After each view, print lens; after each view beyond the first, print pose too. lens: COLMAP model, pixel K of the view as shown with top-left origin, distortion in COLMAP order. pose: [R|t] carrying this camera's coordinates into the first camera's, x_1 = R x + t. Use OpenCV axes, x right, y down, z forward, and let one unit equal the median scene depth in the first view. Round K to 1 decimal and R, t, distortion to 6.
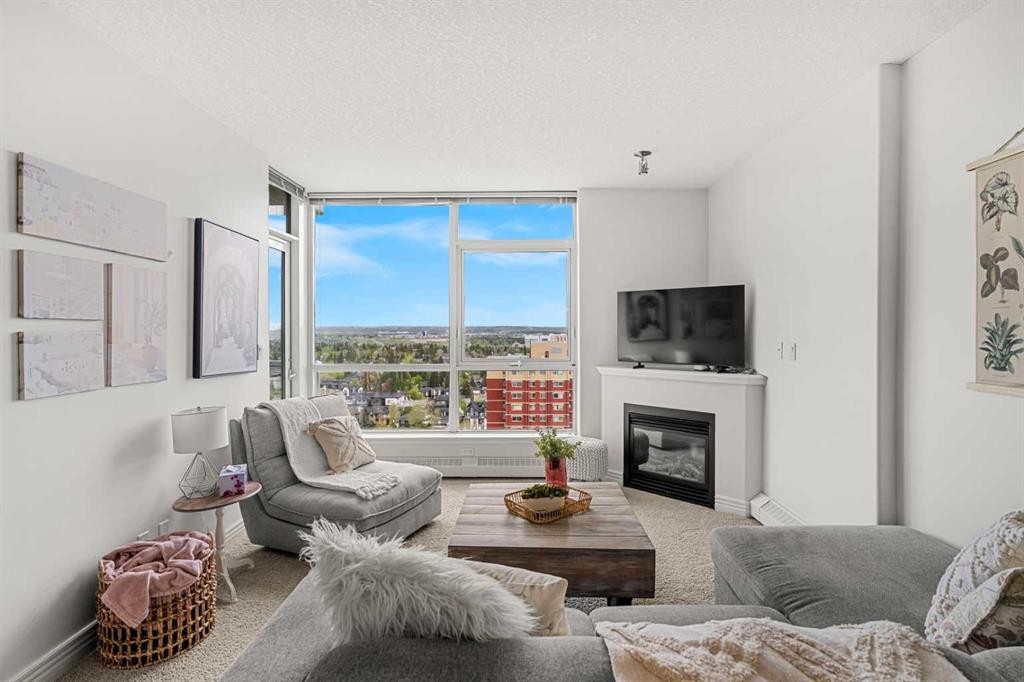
lens RADIAL K [[504.5, 0, 512.0], [0, 504.5, 341.0], [0, 0, 1]] dist [-0.002189, -0.000177]
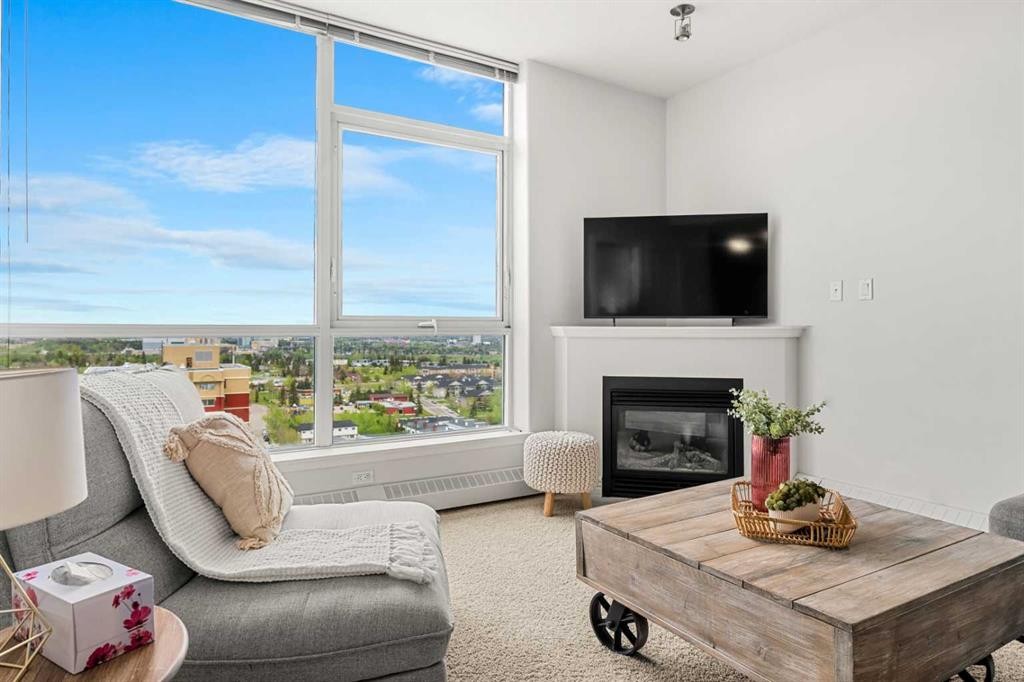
lens RADIAL K [[617.8, 0, 513.4], [0, 617.8, 336.5], [0, 0, 1]] dist [-0.002479, 0.000187]
pose [[0.844229, -0.003223, 0.535972, -0.391808], [0.009542, 0.999914, -0.009017, 0.086395], [-0.535897, 0.012726, 0.844187, 0.401351]]
